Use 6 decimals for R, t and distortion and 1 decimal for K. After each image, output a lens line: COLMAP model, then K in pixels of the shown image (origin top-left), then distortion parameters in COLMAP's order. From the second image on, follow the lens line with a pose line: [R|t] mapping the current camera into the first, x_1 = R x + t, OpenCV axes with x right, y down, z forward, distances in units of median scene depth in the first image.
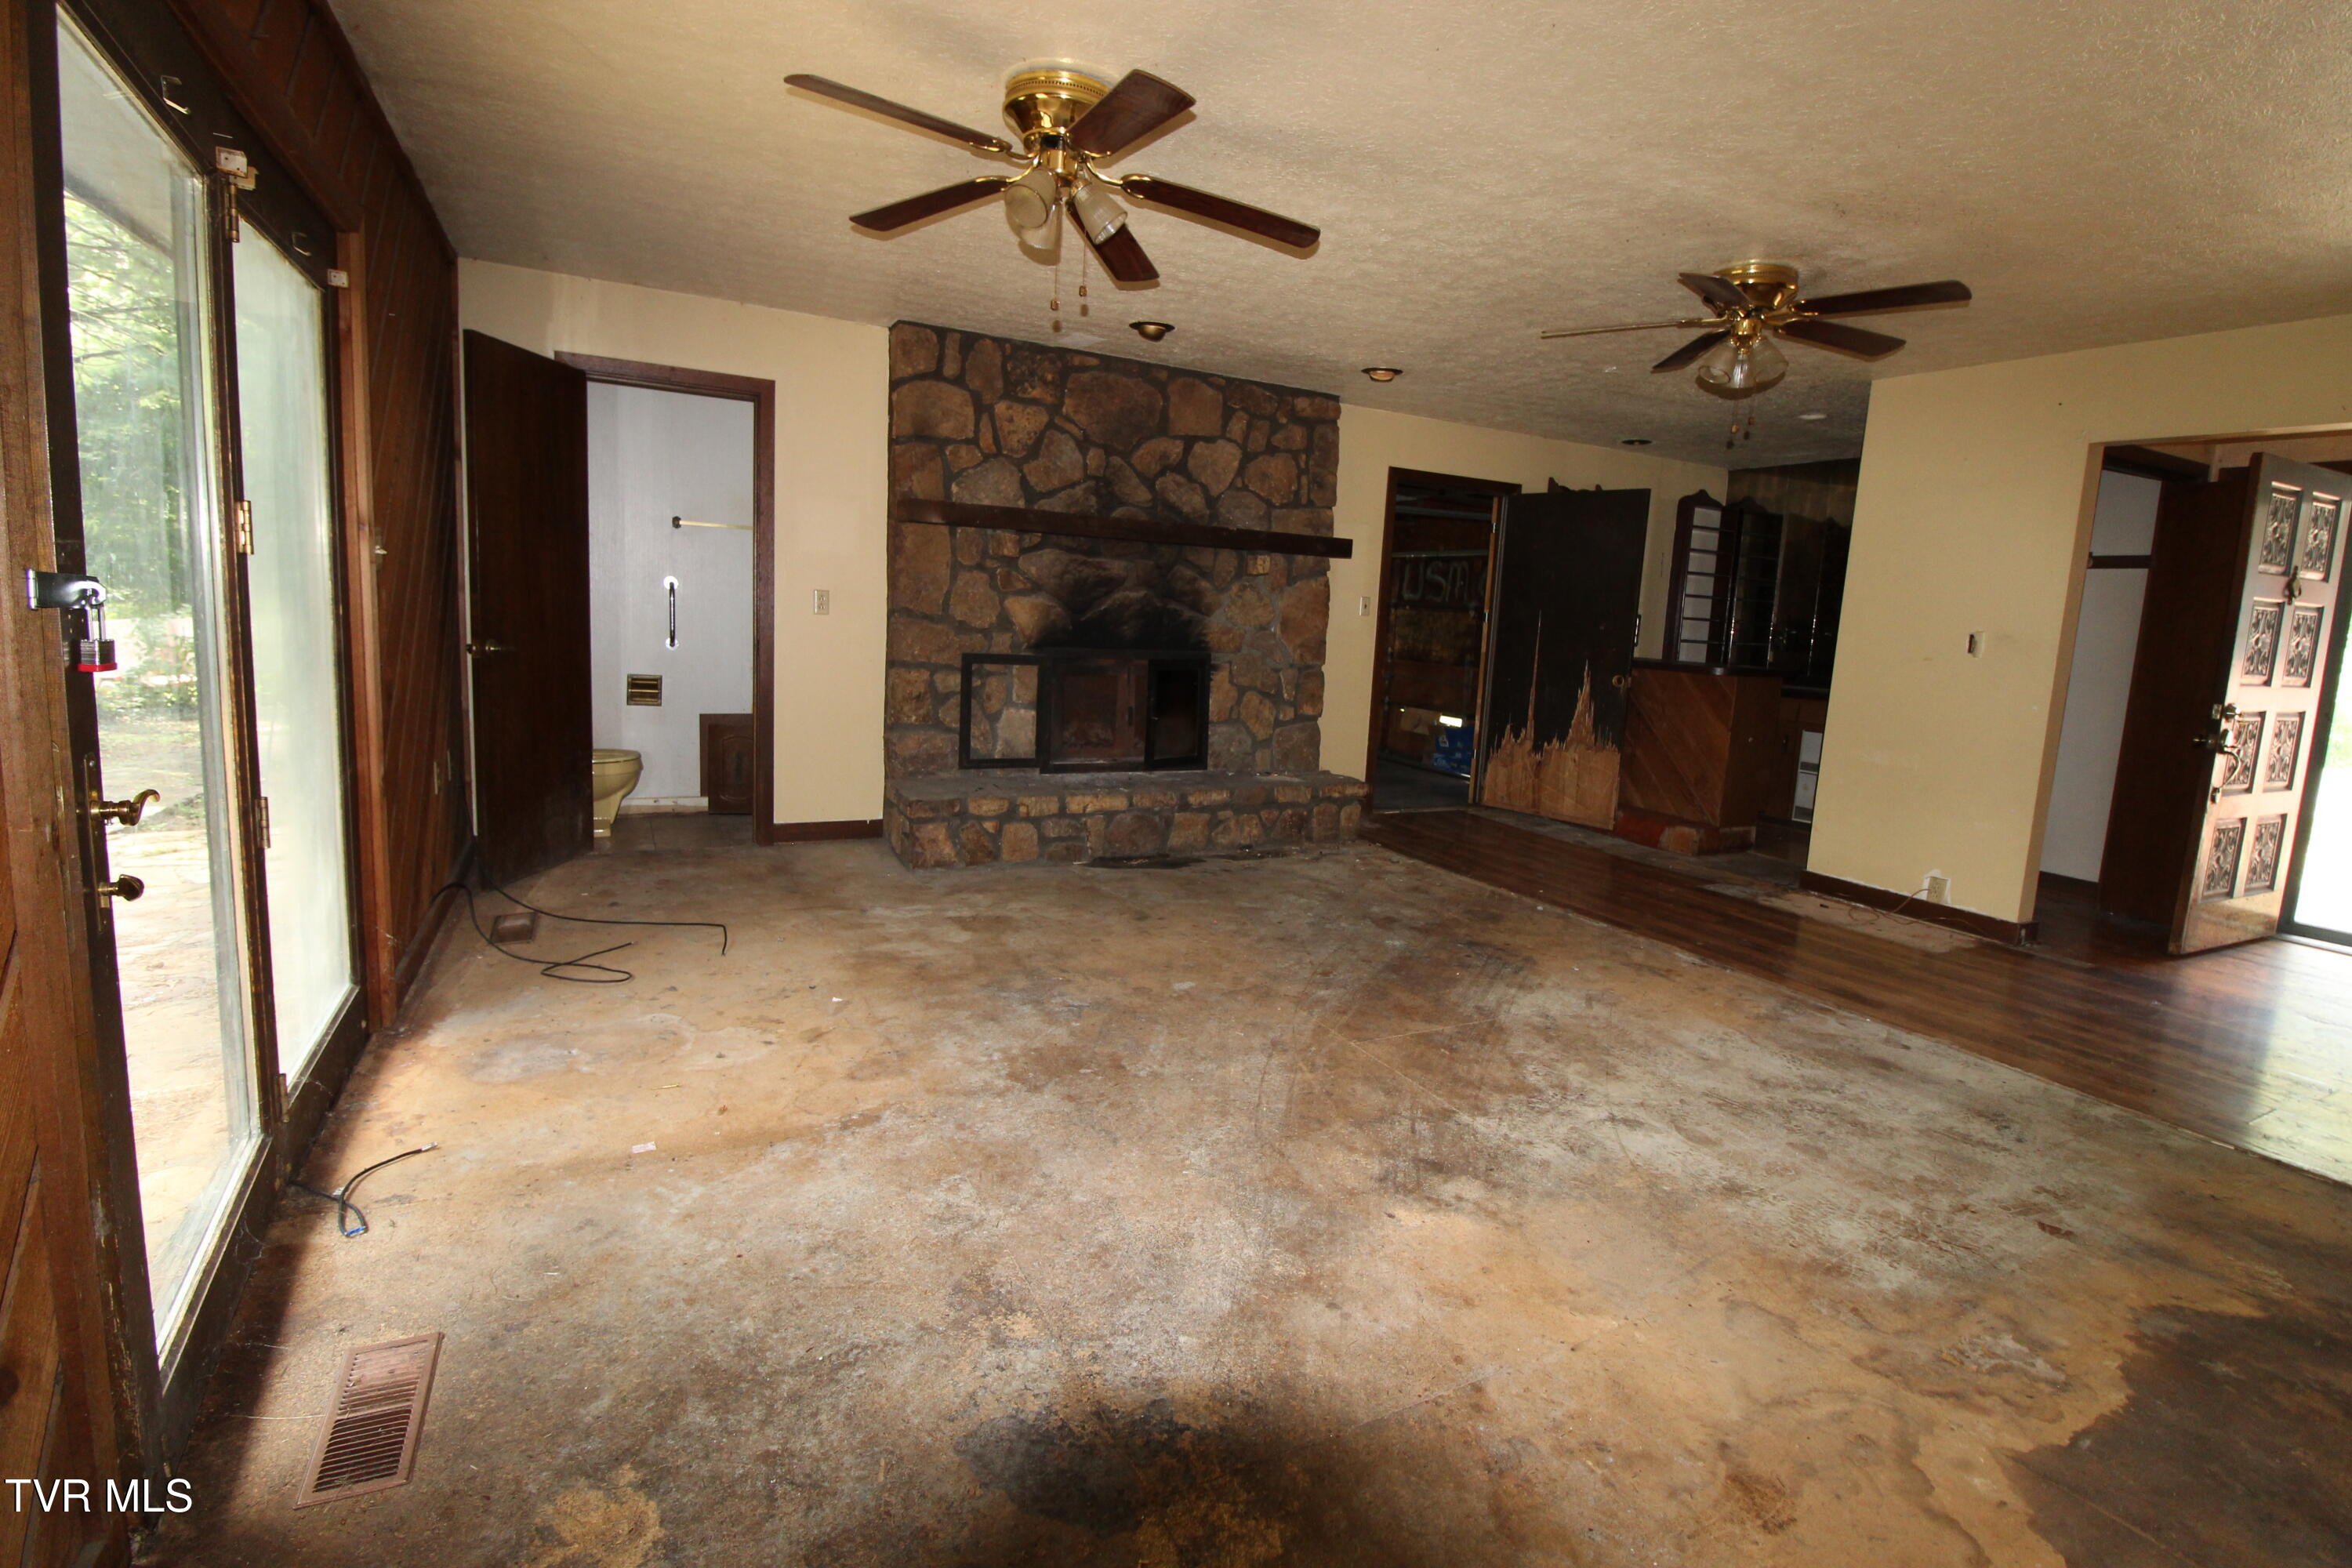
lens RADIAL K [[1076.0, 0, 1205.0], [0, 1076.0, 745.2], [0, 0, 1]] dist [-0.002562, -0.013039]
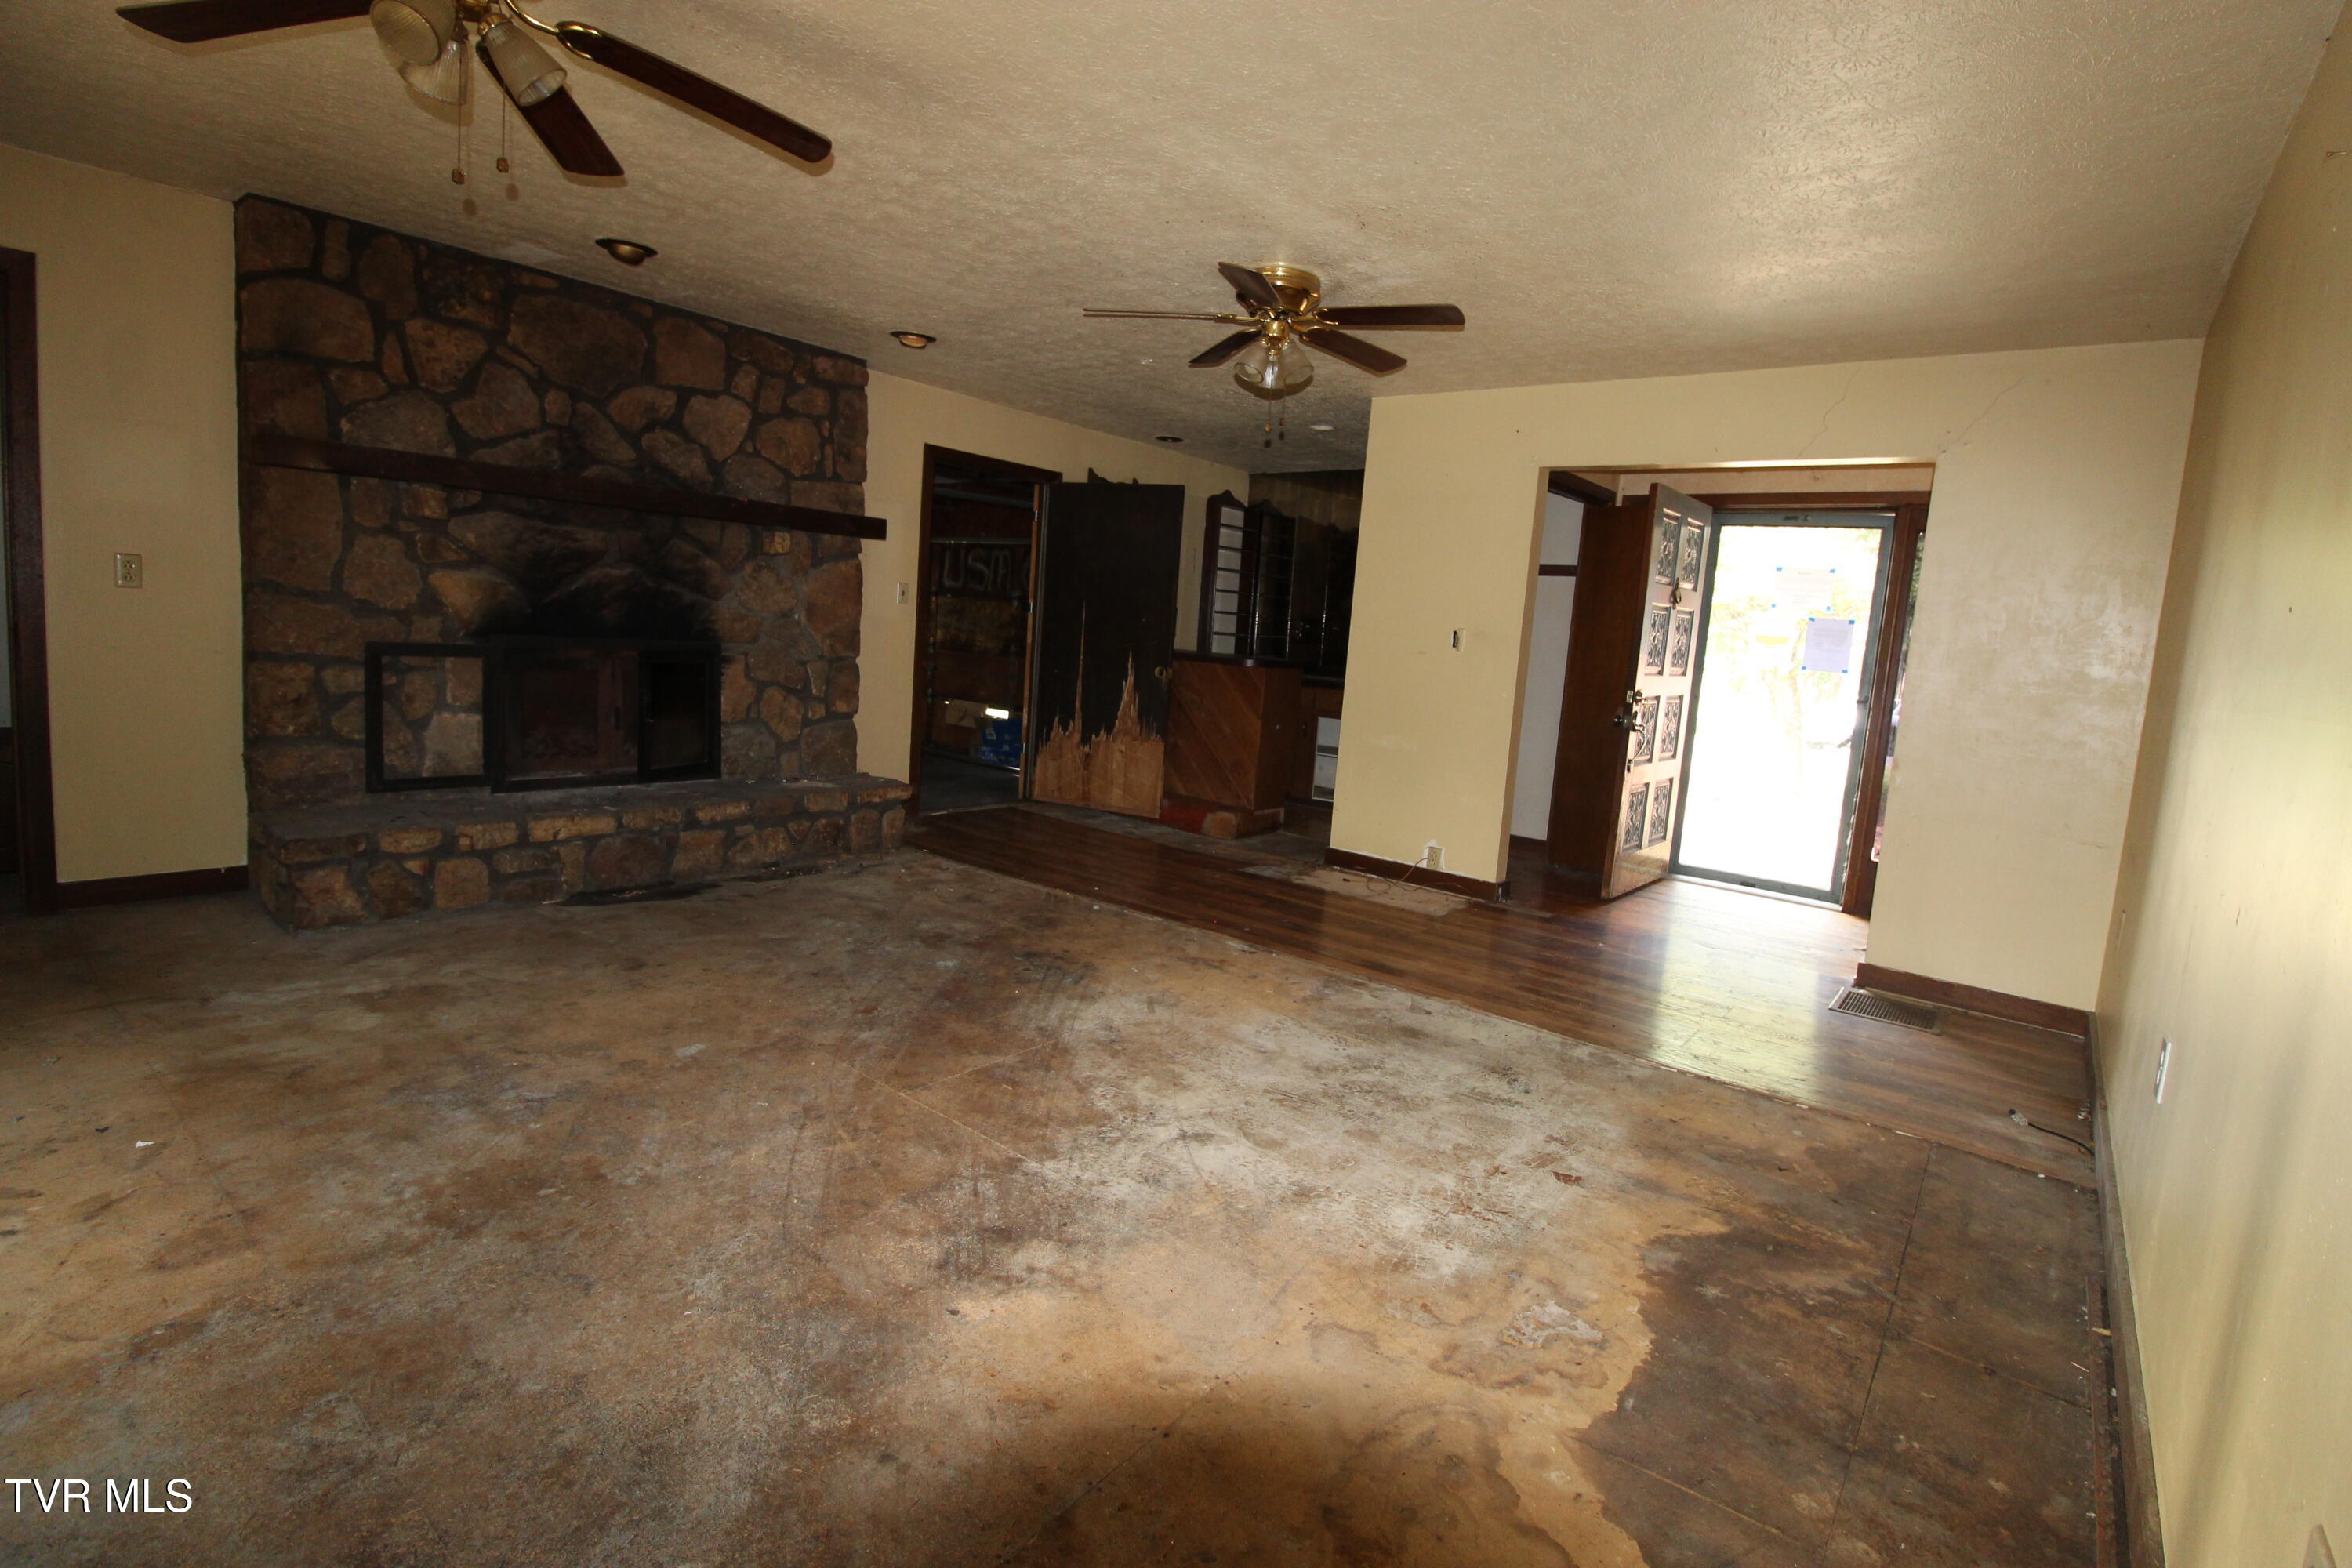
lens RADIAL K [[1076.0, 0, 1205.0], [0, 1076.0, 745.2], [0, 0, 1]] dist [-0.002562, -0.013039]
pose [[0.914192, -0.032046, 0.404012, 0.016500], [0.027711, 0.999479, 0.016575, -0.012481], [-0.404332, -0.003957, 0.914604, 0.093401]]
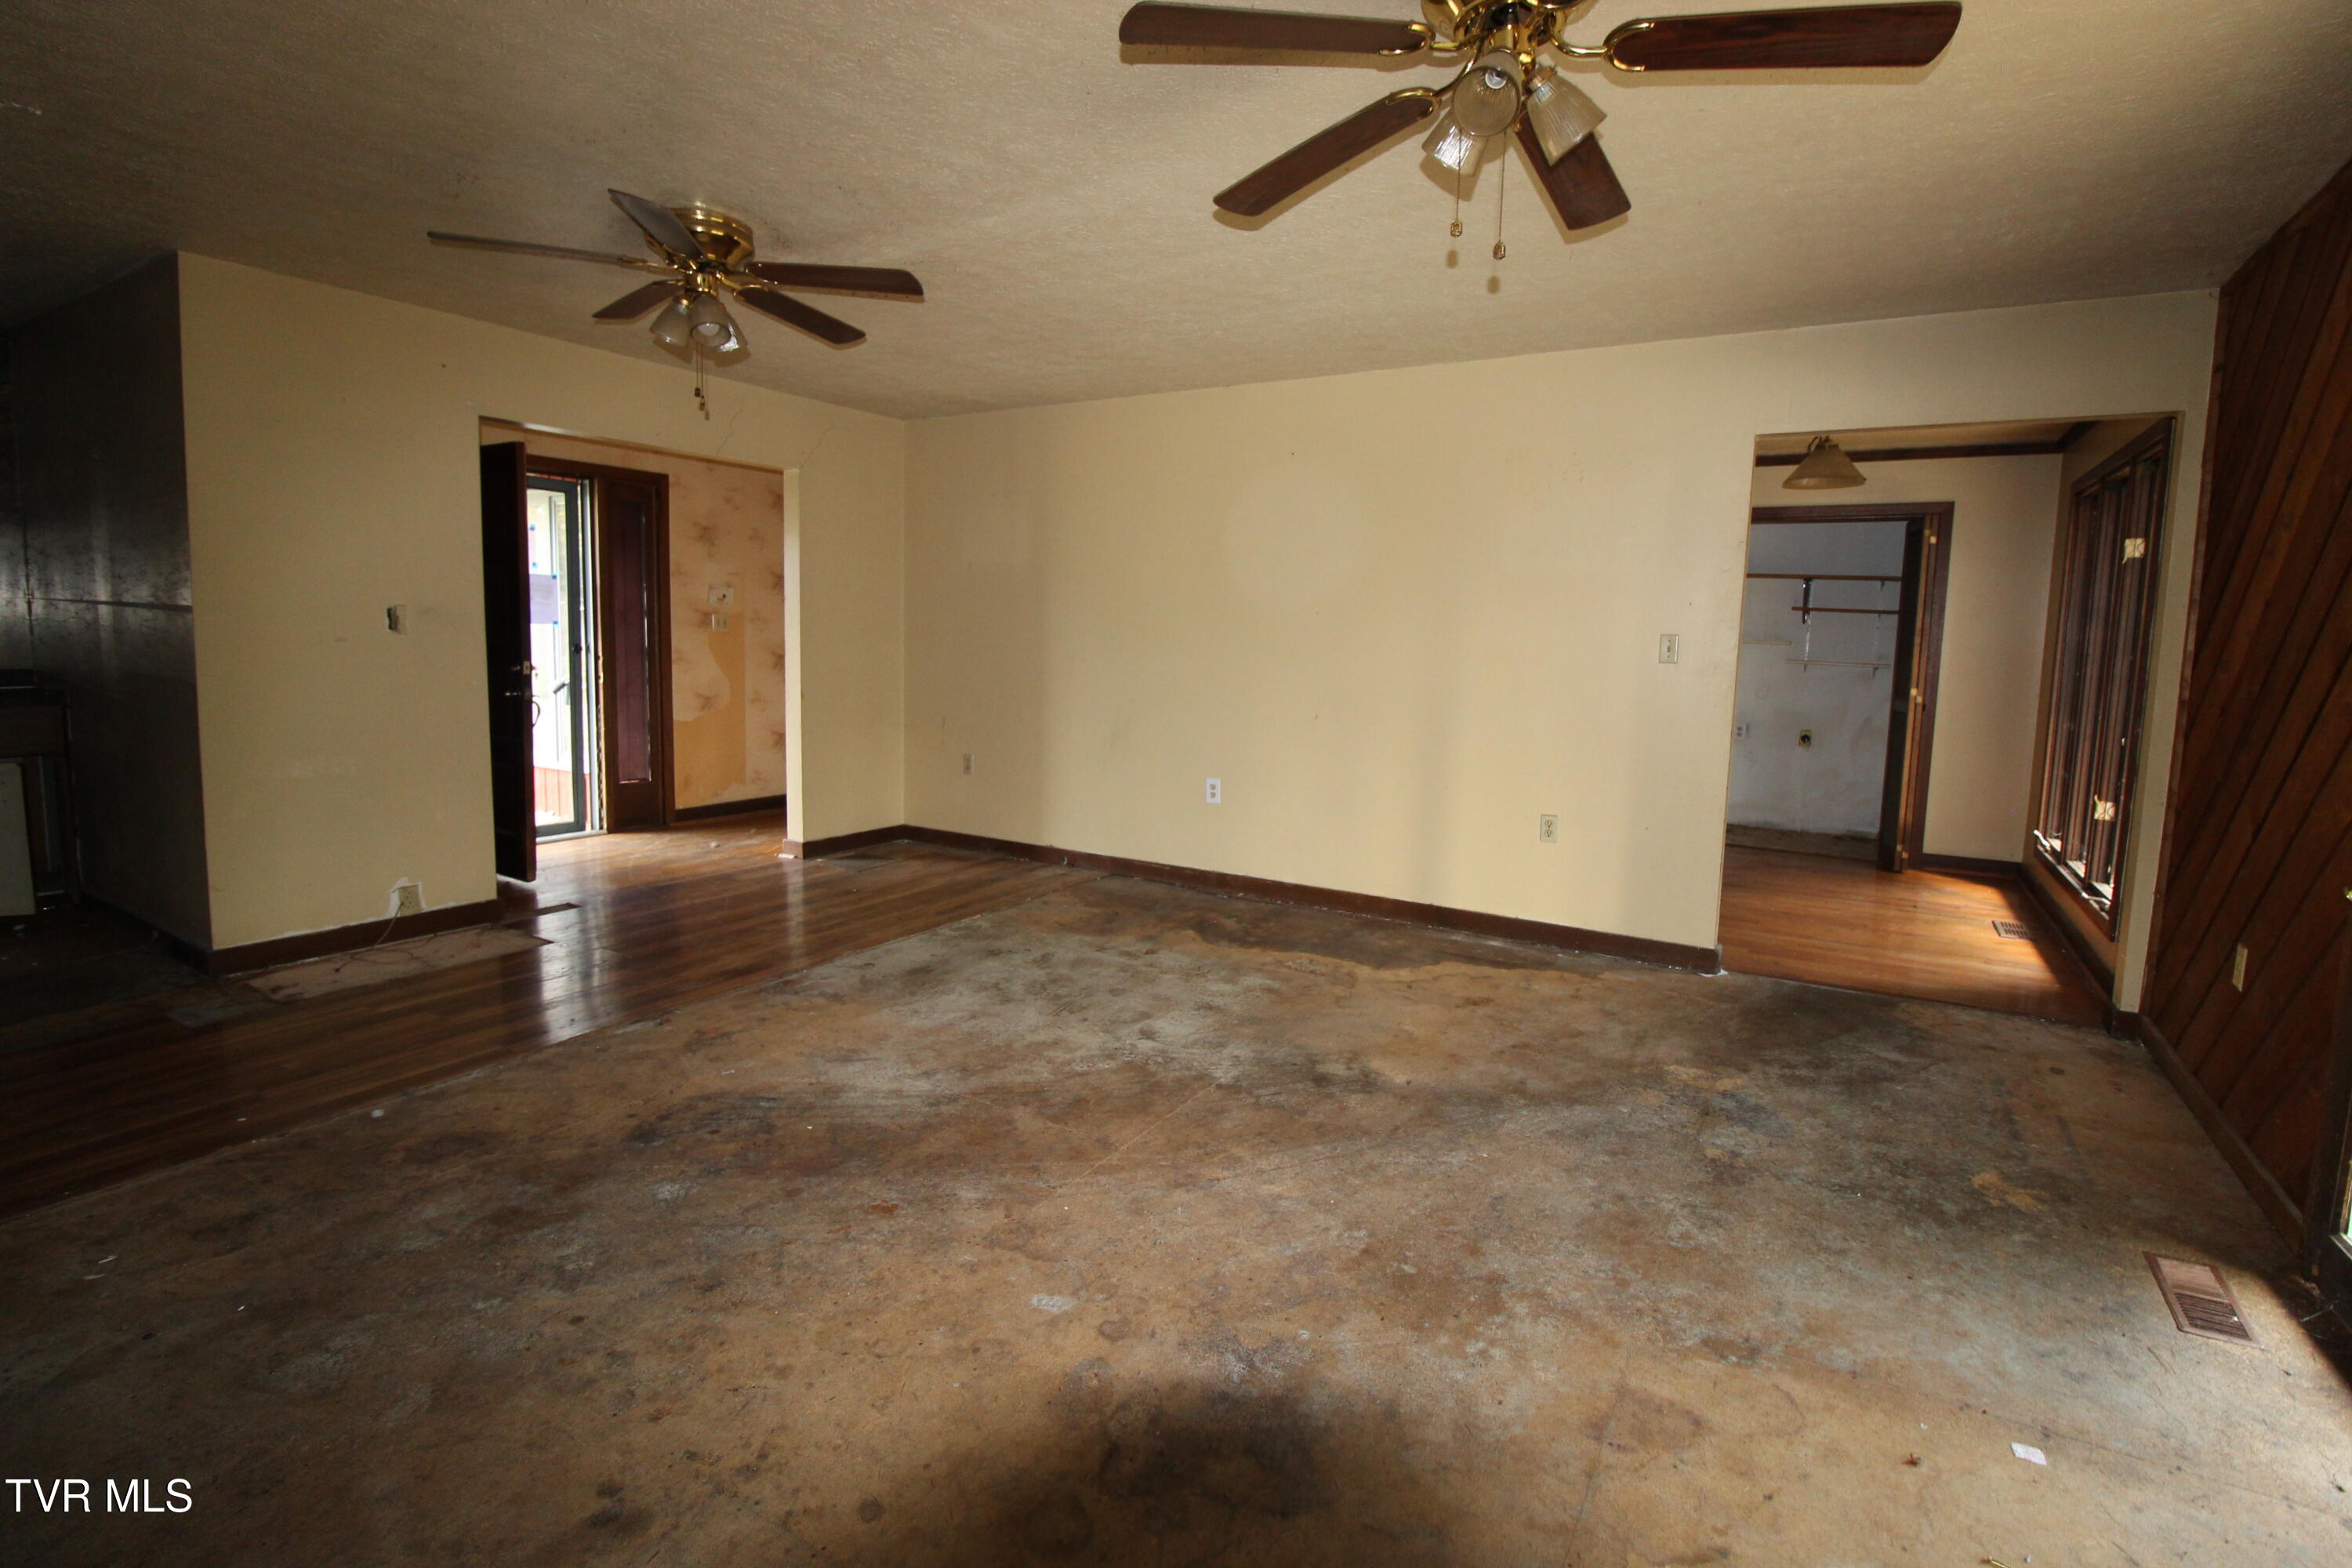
lens RADIAL K [[1076.0, 0, 1205.0], [0, 1076.0, 745.2], [0, 0, 1]] dist [-0.002562, -0.013039]
pose [[-0.512706, -0.158480, 0.843811, -0.519866], [0.056157, 0.974521, 0.217151, -0.199553], [-0.856726, 0.158720, -0.490743, 1.195201]]
